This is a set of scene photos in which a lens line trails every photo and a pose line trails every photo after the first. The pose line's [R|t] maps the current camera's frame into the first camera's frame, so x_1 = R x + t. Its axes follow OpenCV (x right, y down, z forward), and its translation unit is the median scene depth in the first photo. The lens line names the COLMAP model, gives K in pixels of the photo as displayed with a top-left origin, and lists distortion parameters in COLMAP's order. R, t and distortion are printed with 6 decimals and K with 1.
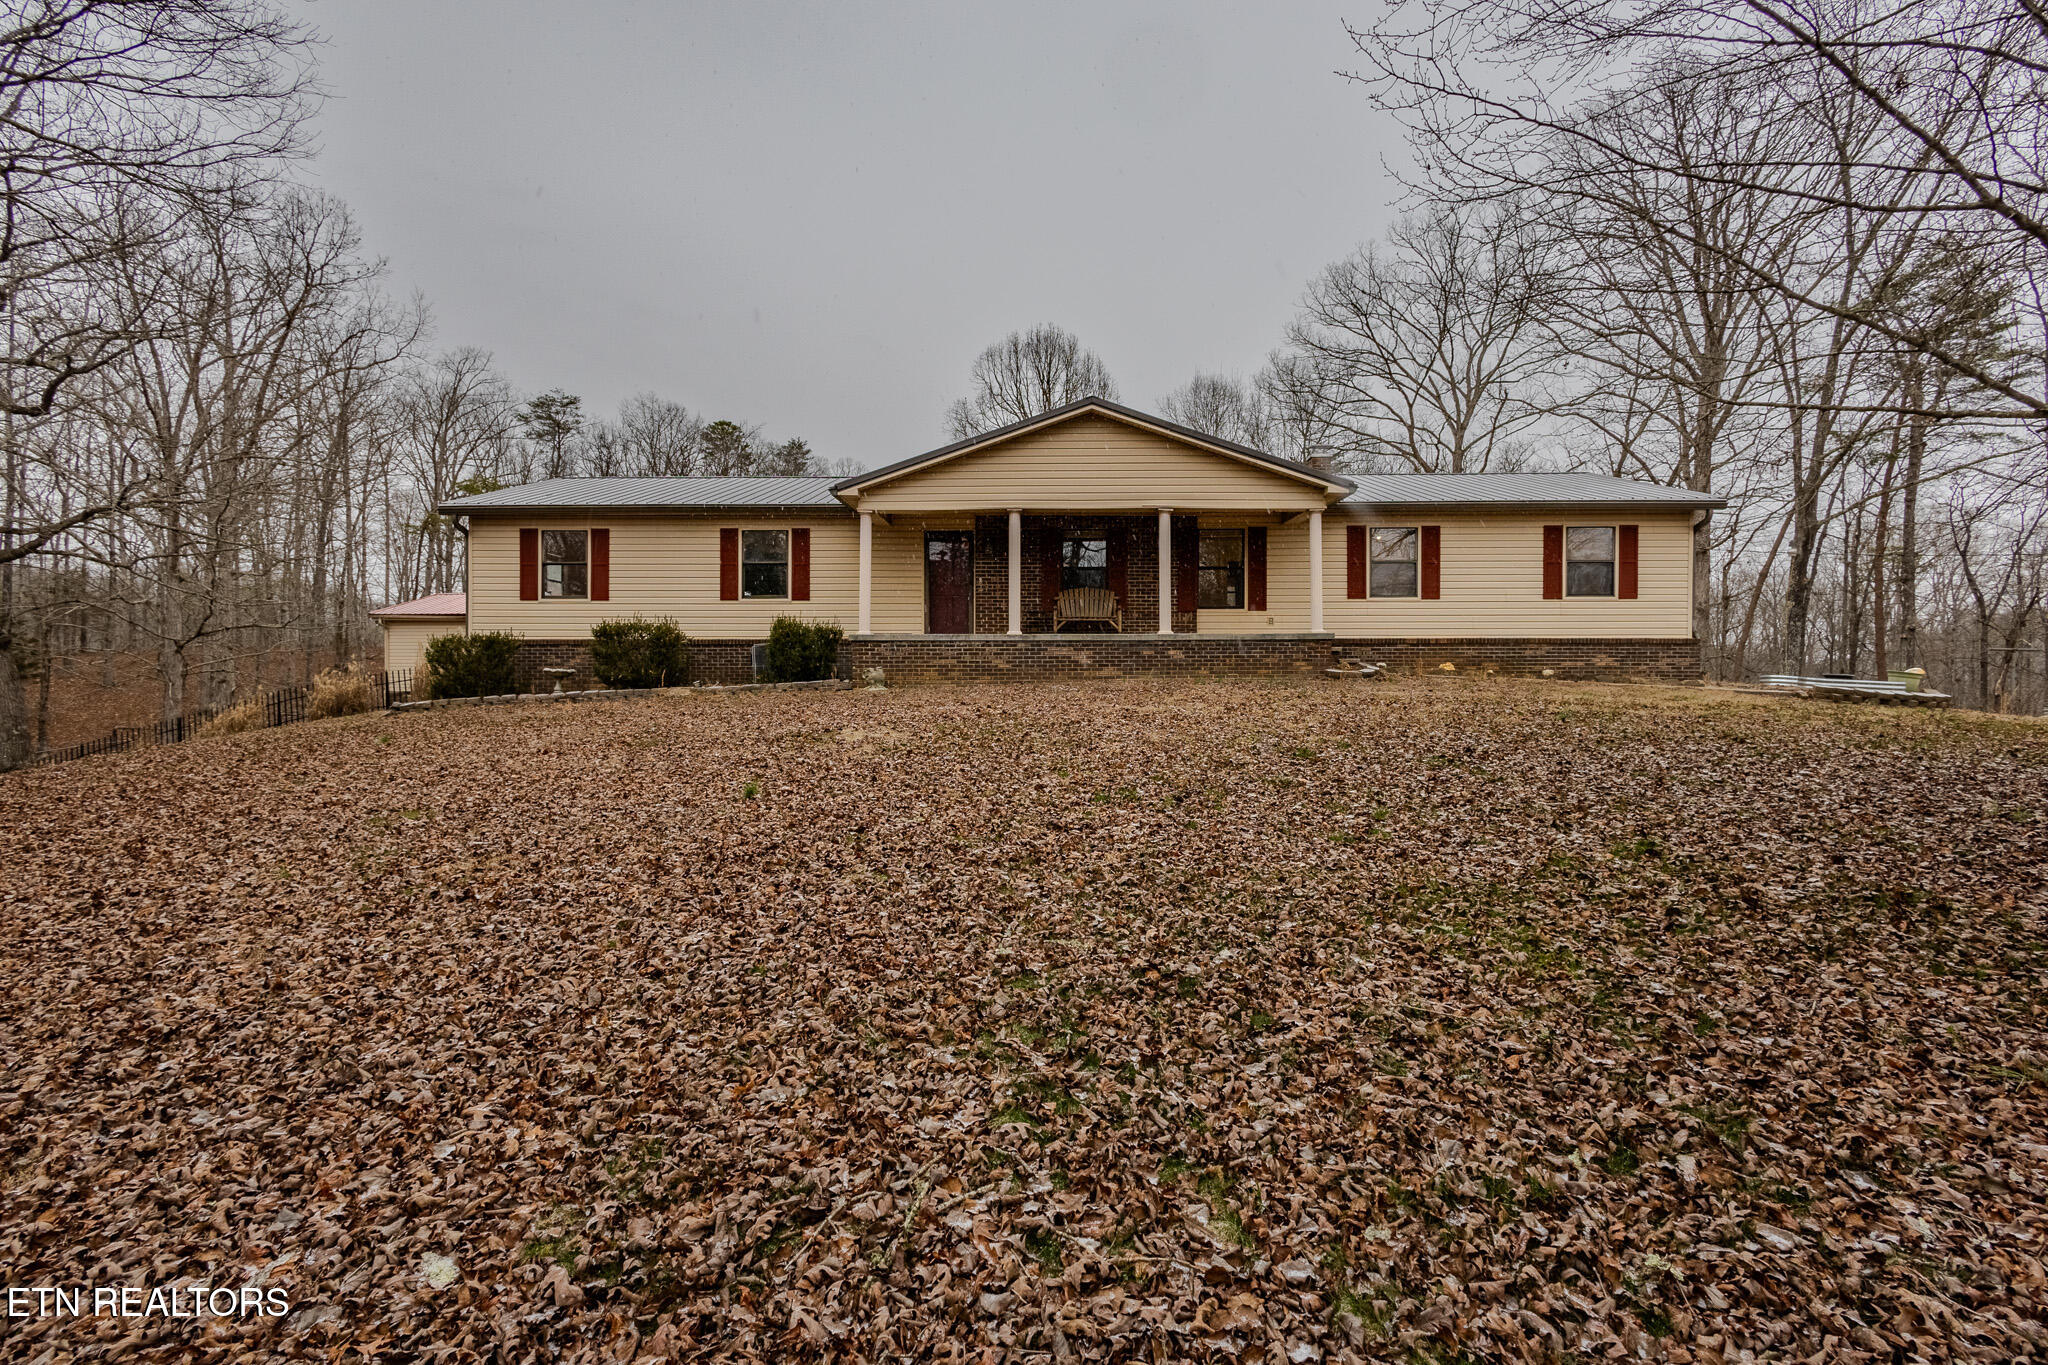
lens RADIAL K [[933.5, 0, 1024.0], [0, 933.5, 688.6], [0, 0, 1]] dist [-0.003933, -0.000544]
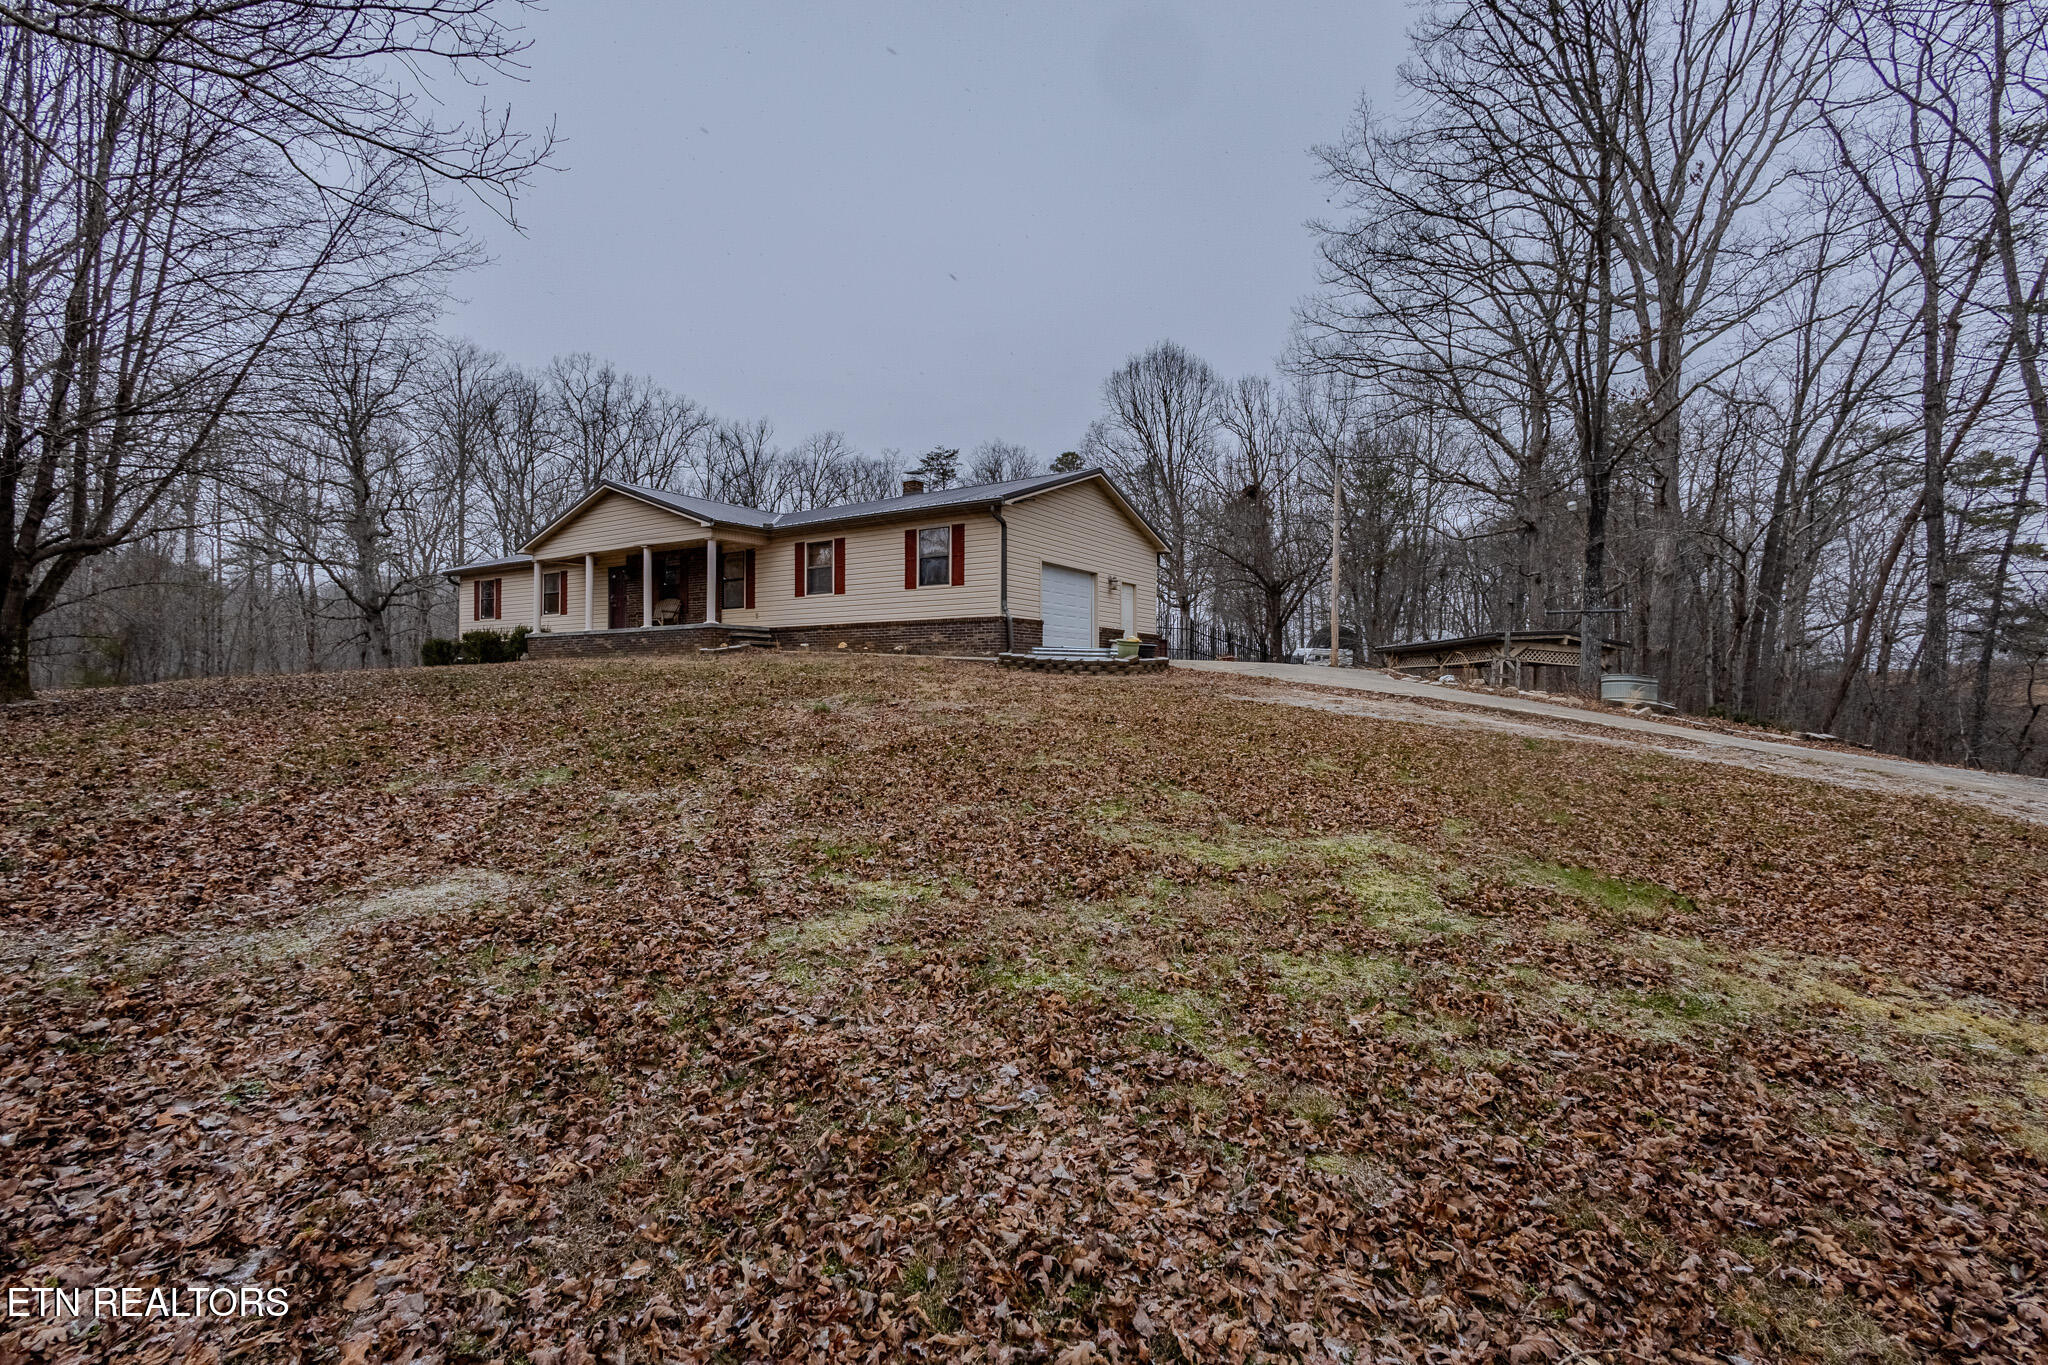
lens RADIAL K [[933.5, 0, 1023.4], [0, 933.5, 680.7], [0, 0, 1]] dist [-0.003933, -0.000544]
pose [[0.853969, 0.003506, -0.520311, 1.341356], [0.009957, 0.999684, 0.023077, -0.001409], [0.520228, -0.024888, 0.853665, 0.016835]]
